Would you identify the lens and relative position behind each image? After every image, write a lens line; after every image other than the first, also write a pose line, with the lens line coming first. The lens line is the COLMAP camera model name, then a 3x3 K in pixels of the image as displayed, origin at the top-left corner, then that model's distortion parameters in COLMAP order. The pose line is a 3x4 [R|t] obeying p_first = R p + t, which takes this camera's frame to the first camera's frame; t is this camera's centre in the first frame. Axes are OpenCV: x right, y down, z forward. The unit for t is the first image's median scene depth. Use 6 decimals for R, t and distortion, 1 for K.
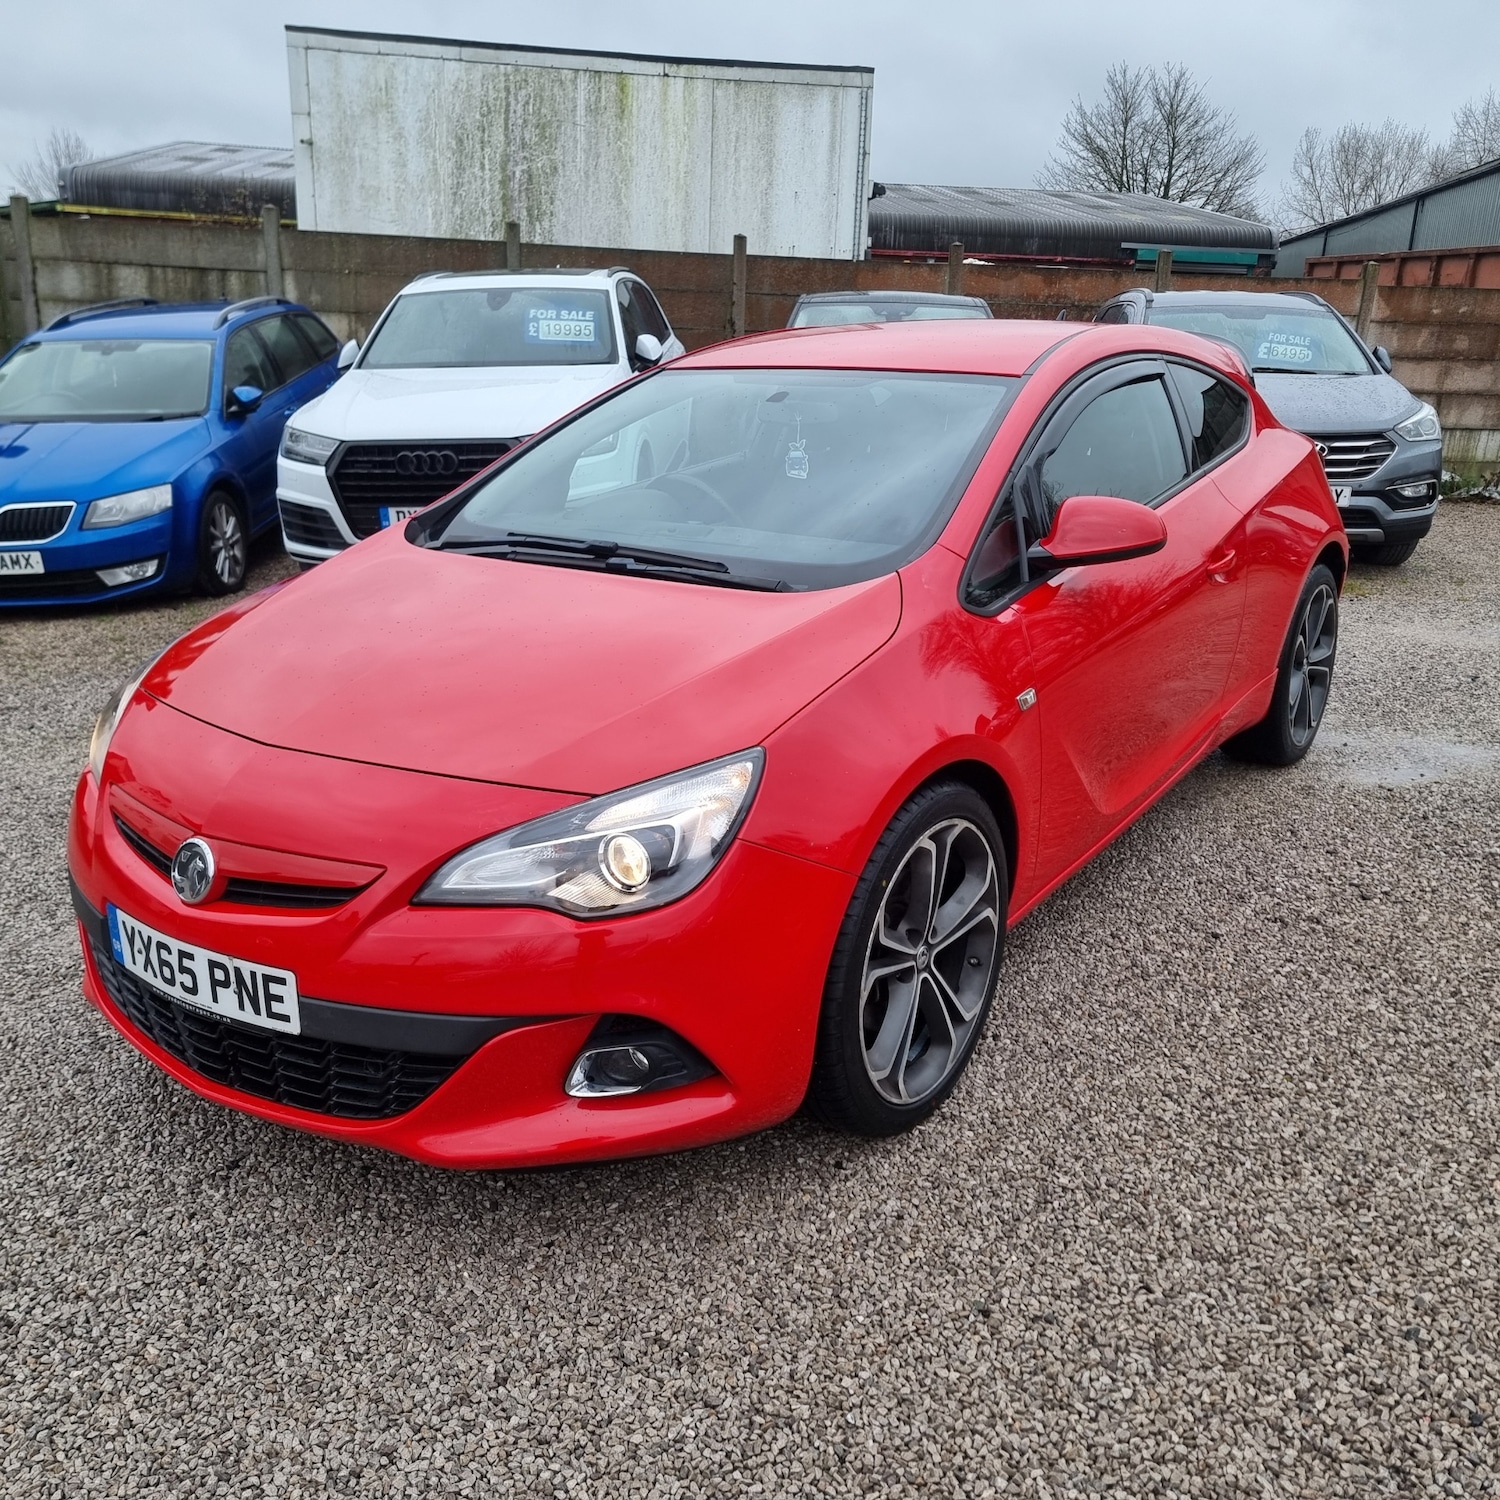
lens RADIAL K [[1394.4, 0, 759.5], [0, 1394.4, 747.0], [0, 0, 1]] dist [0.062964, -0.031927]
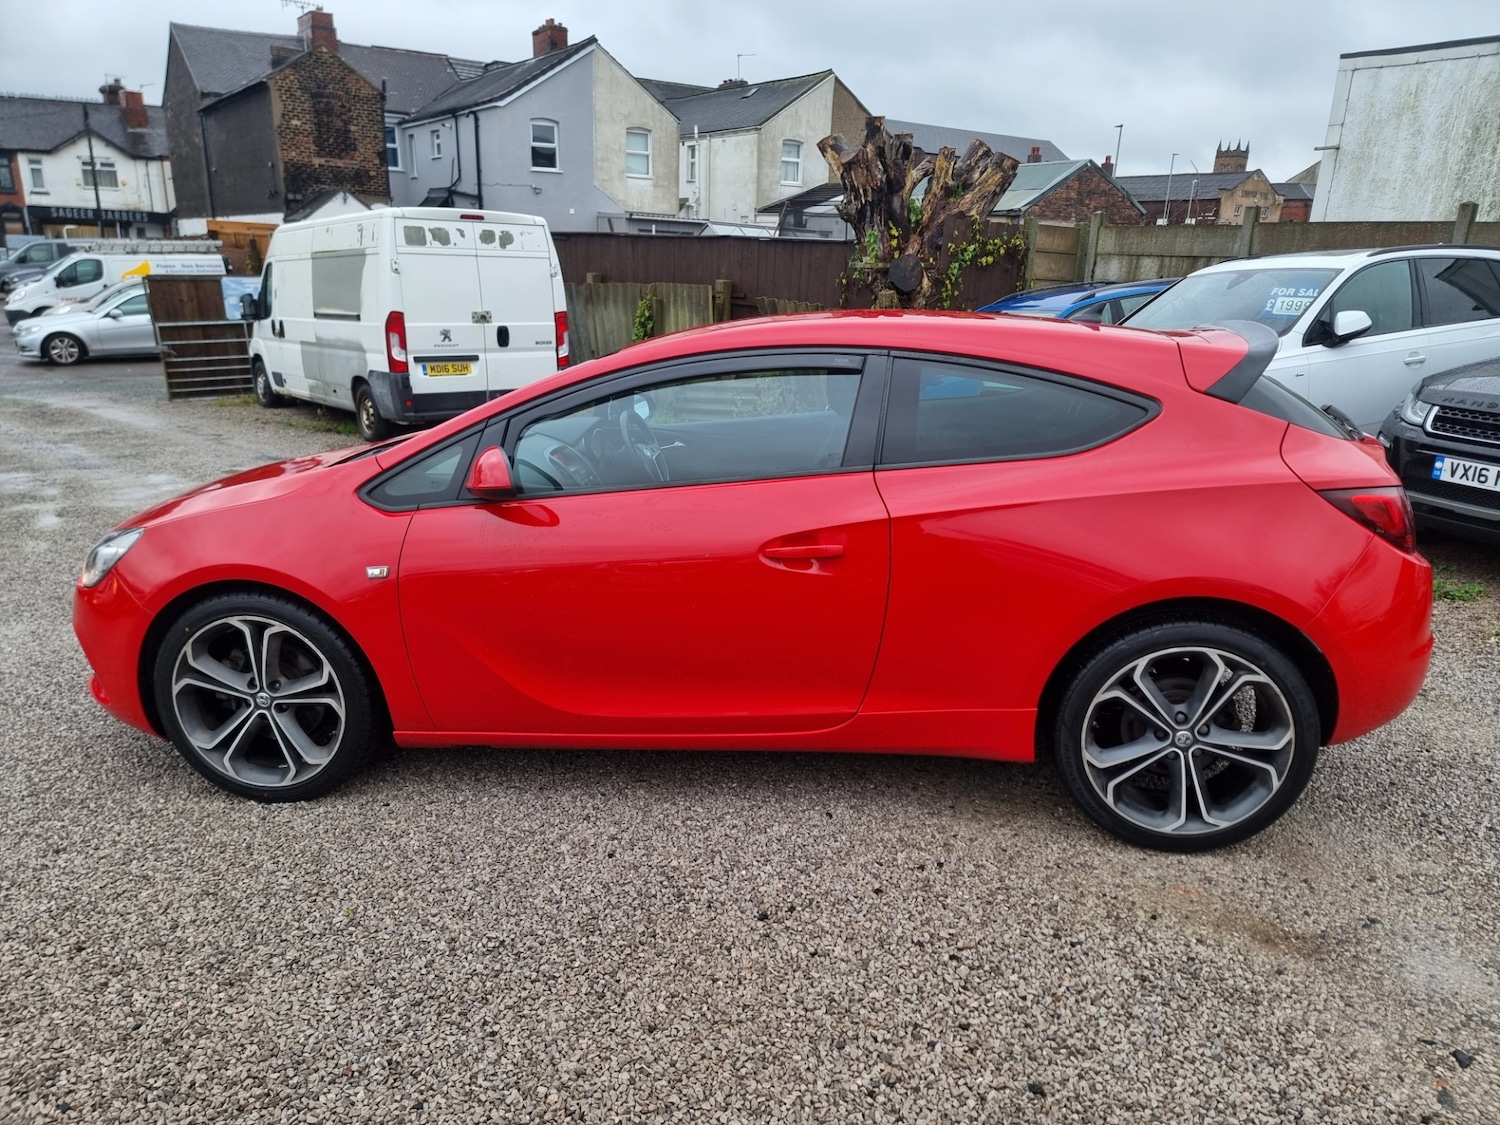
lens RADIAL K [[1052.9, 0, 750.0], [0, 1052.9, 562.5], [0, 0, 1]] dist [0.073138, -0.073952]
pose [[0.446546, 0.226266, -0.865679, 1.563958], [-0.262416, 0.958071, 0.115052, -0.323255], [0.855415, 0.175793, 0.487198, 0.963761]]
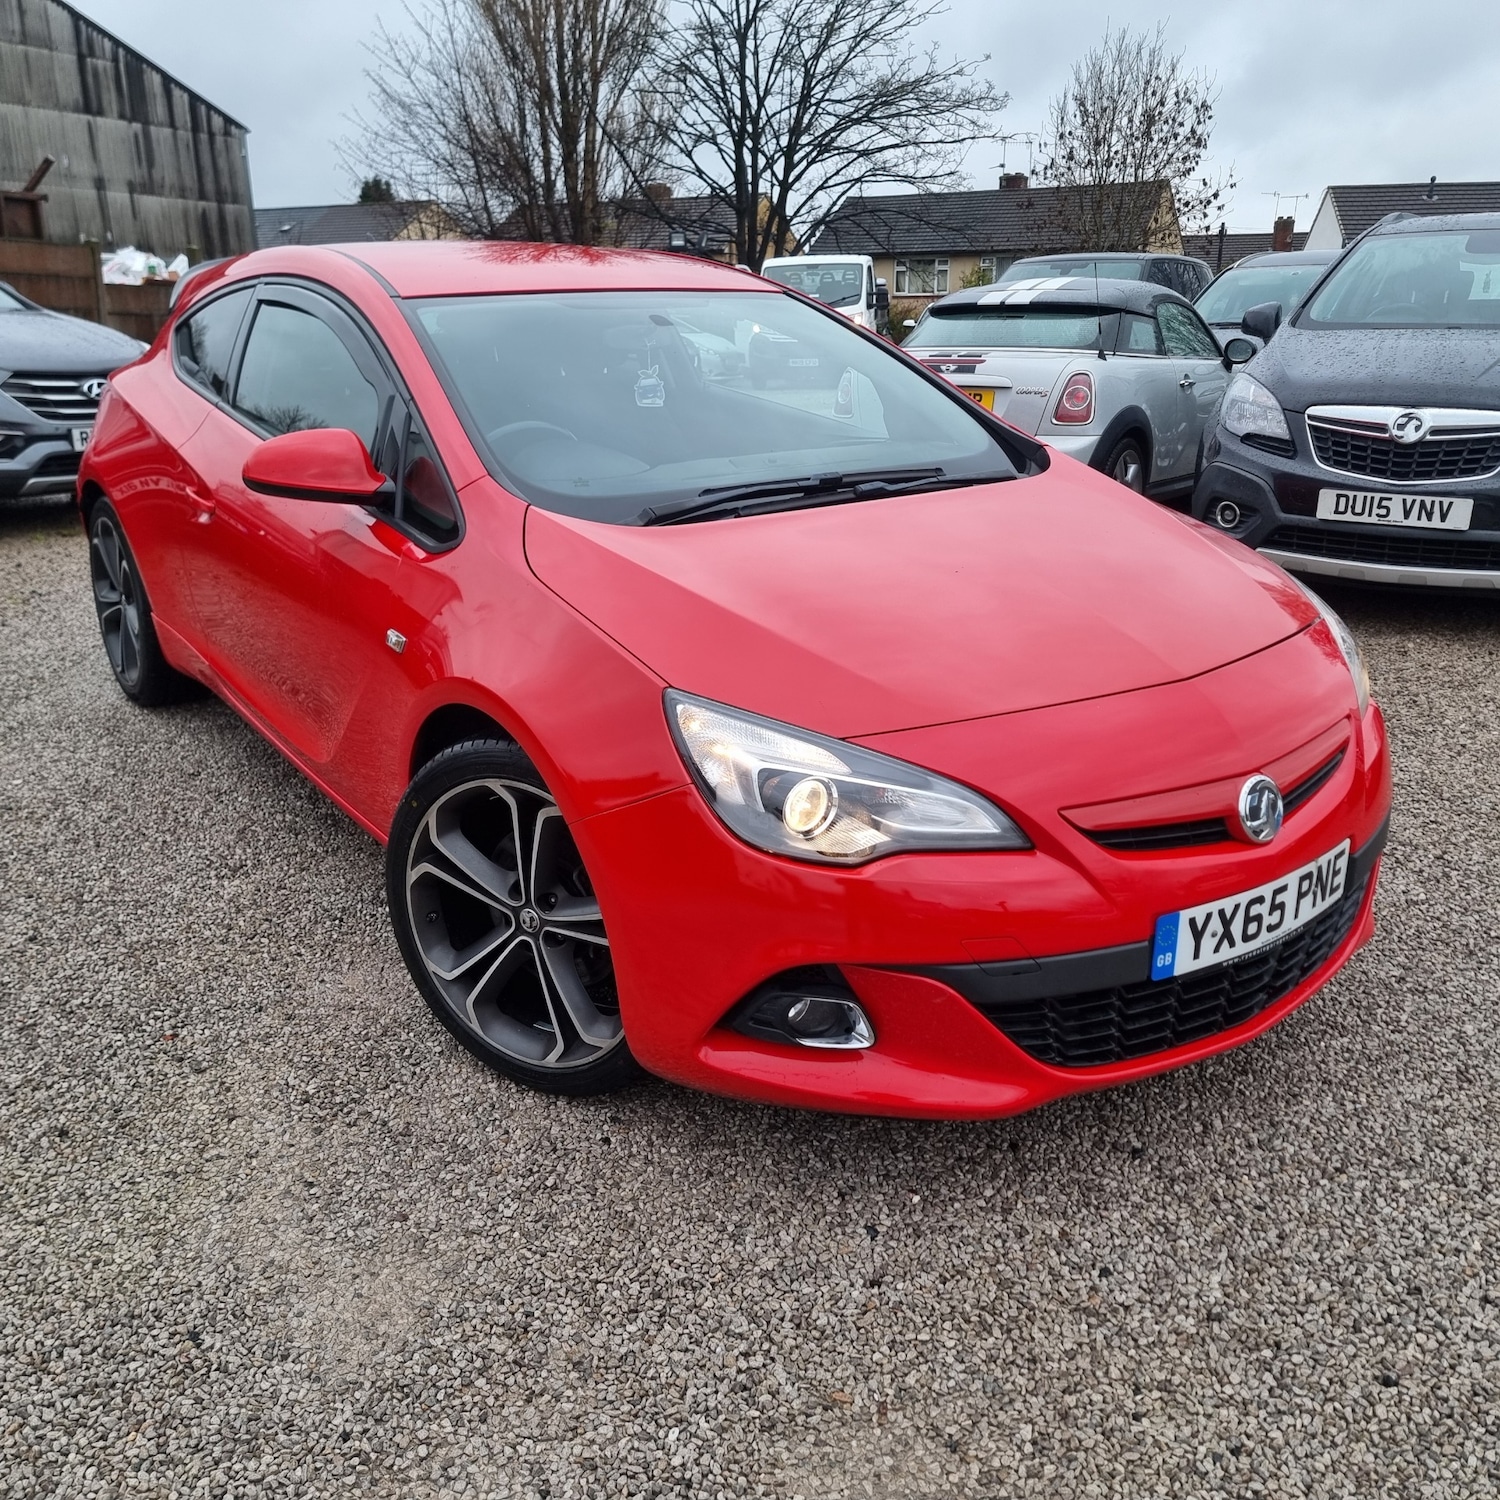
lens RADIAL K [[1398.6, 0, 750.0], [0, 1398.6, 750.0], [0, 0, 1]] dist [0.061222, -0.028193]
pose [[0.321794, -0.315514, 0.892692, -1.353959], [0.281166, 0.932155, 0.228108, -0.265858], [-0.904099, 0.177591, 0.388674, 0.928482]]
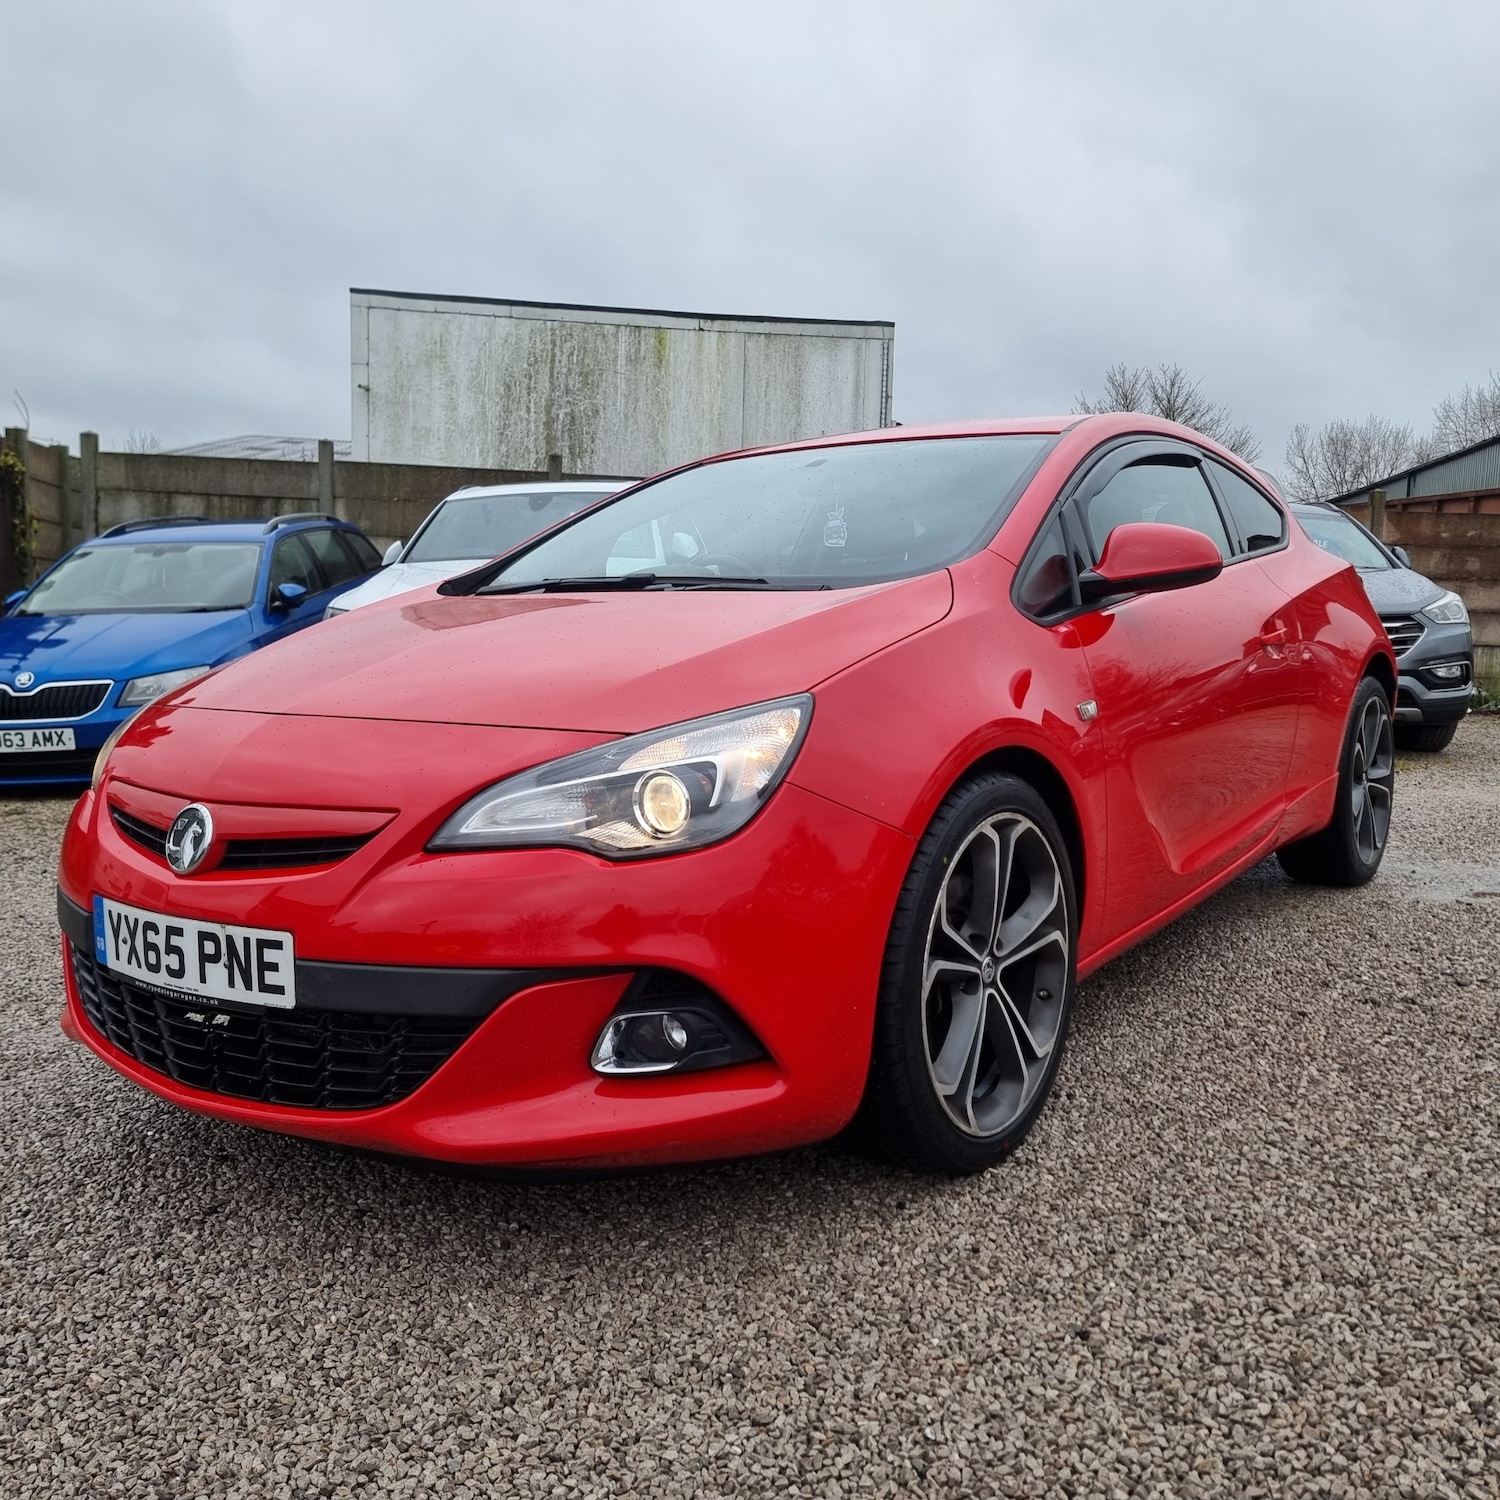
lens RADIAL K [[1388.8, 0, 772.9], [0, 1388.8, 740.0], [0, 0, 1]] dist [0.071605, -0.047699]
pose [[0.999919, -0.007179, -0.010507, -0.013272], [0.004962, 0.980284, -0.197531, 0.205925], [0.011717, 0.197463, 0.980240, 0.097009]]
